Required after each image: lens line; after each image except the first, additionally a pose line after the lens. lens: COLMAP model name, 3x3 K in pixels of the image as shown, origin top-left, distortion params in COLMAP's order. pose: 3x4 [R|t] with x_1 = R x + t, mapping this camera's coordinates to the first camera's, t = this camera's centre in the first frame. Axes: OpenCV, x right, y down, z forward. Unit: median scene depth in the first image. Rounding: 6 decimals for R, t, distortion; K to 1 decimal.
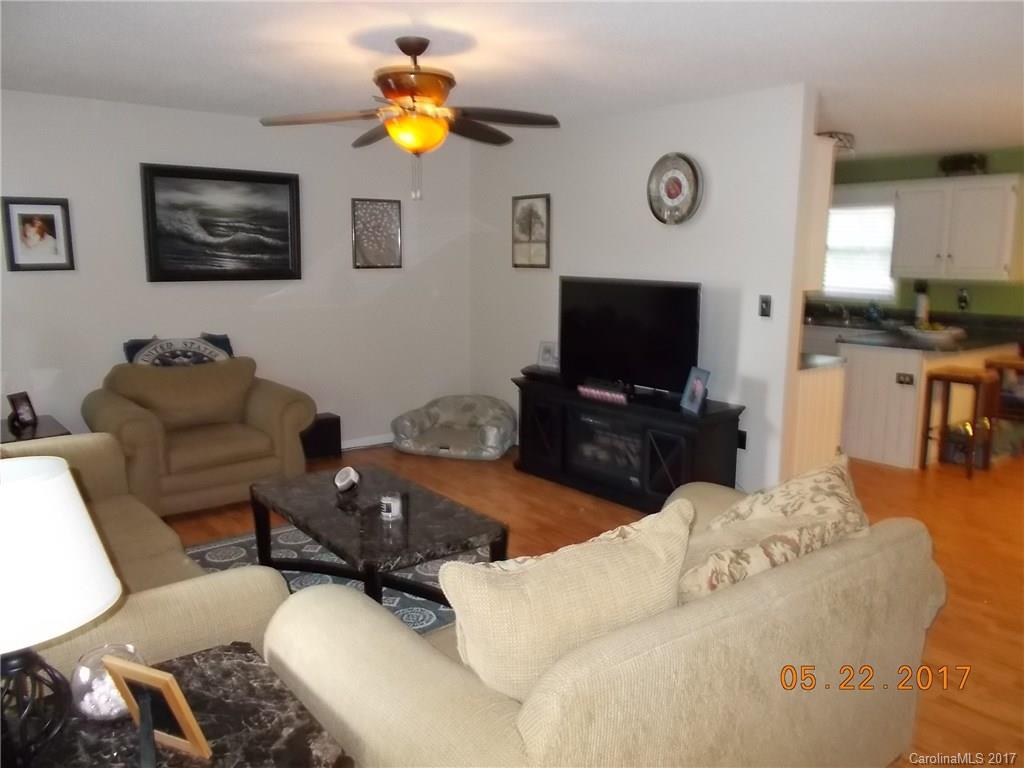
lens RADIAL K [[786.3, 0, 517.4], [0, 786.3, 376.9], [0, 0, 1]] dist [-0.002910, 0.011839]
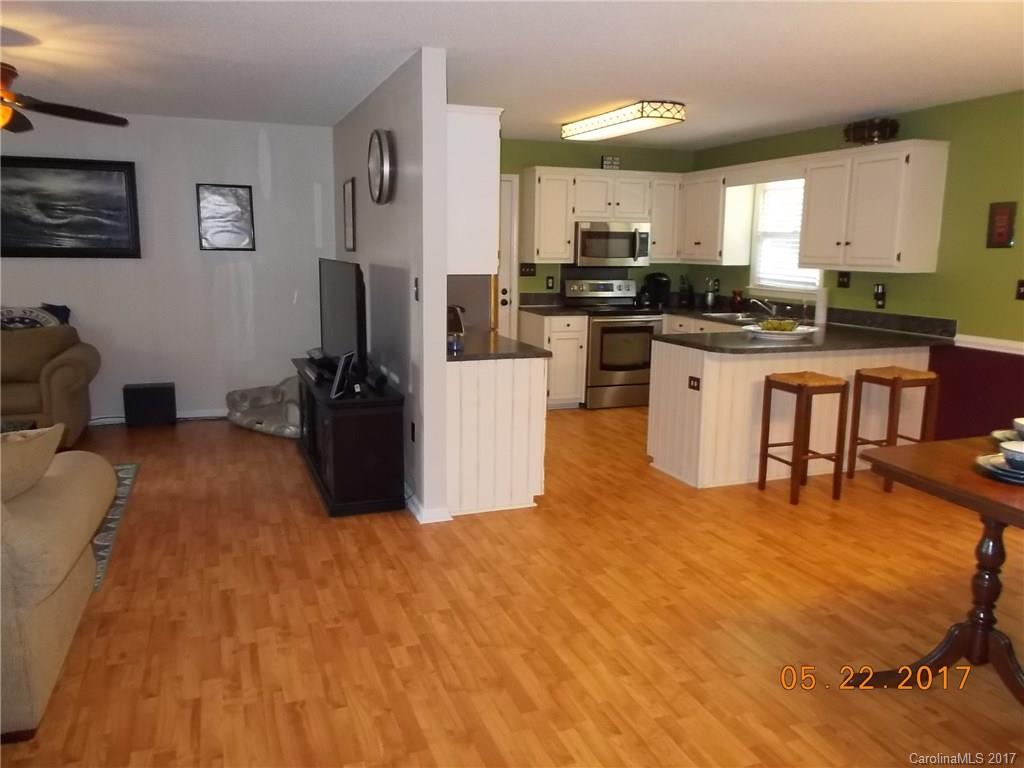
lens RADIAL K [[786.3, 0, 505.9], [0, 786.3, 380.7], [0, 0, 1]] dist [-0.002910, 0.011839]
pose [[0.949178, 0.061046, -0.308763, 0.656214], [-0.058112, 0.998135, 0.018699, -0.004175], [0.309328, 0.000195, 0.950955, 0.134274]]
